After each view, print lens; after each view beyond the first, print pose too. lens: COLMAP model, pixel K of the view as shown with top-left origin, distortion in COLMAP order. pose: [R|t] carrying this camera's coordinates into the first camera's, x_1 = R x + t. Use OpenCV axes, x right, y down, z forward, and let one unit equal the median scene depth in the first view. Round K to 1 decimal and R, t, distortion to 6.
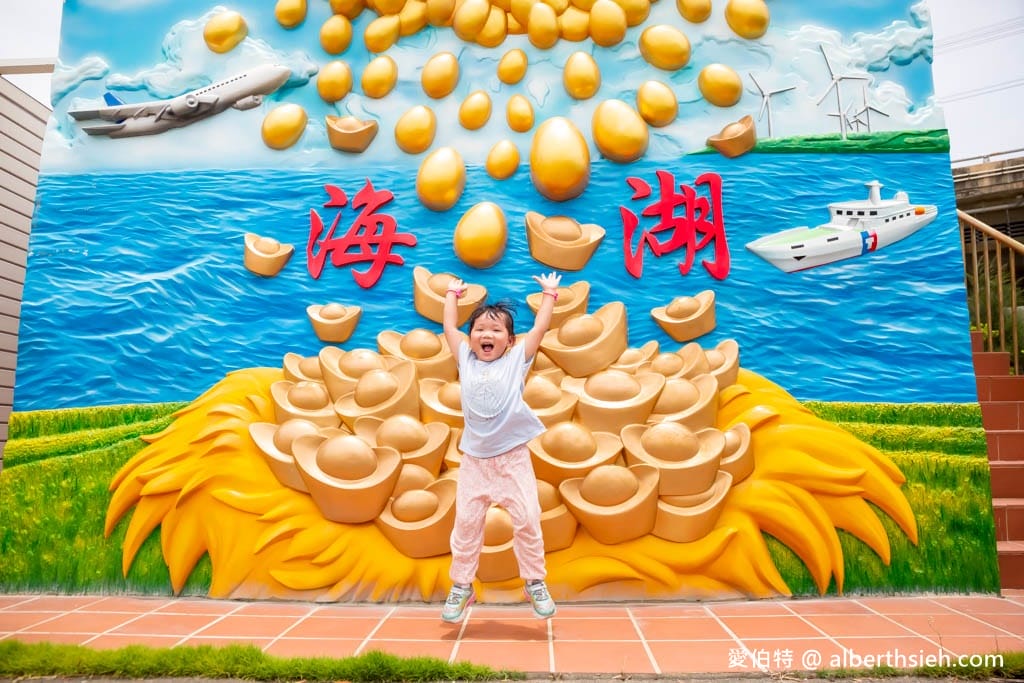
lens RADIAL K [[760.3, 0, 504.5], [0, 760.3, 336.1], [0, 0, 1]] dist [-0.081568, 0.053107]
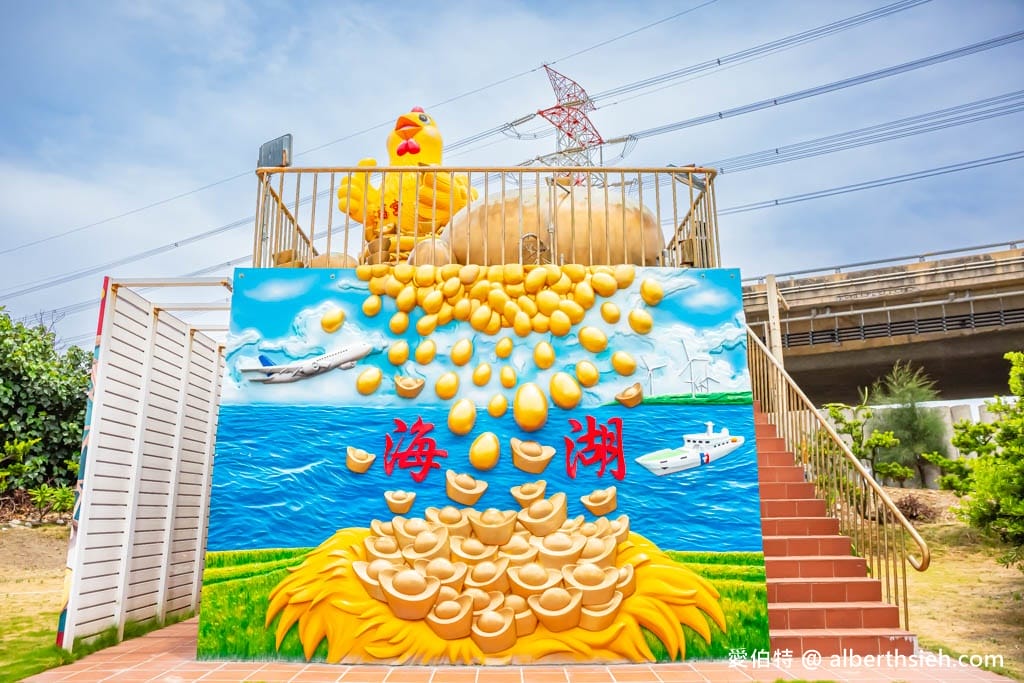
lens RADIAL K [[788.4, 0, 513.8], [0, 788.4, 332.0], [0, 0, 1]] dist [-0.082225, 0.033998]
pose [[0.998235, 0.021621, 0.055312, -0.072378], [-0.016850, 0.996212, -0.085305, -0.258797], [-0.056947, 0.084223, 0.994818, -0.844638]]
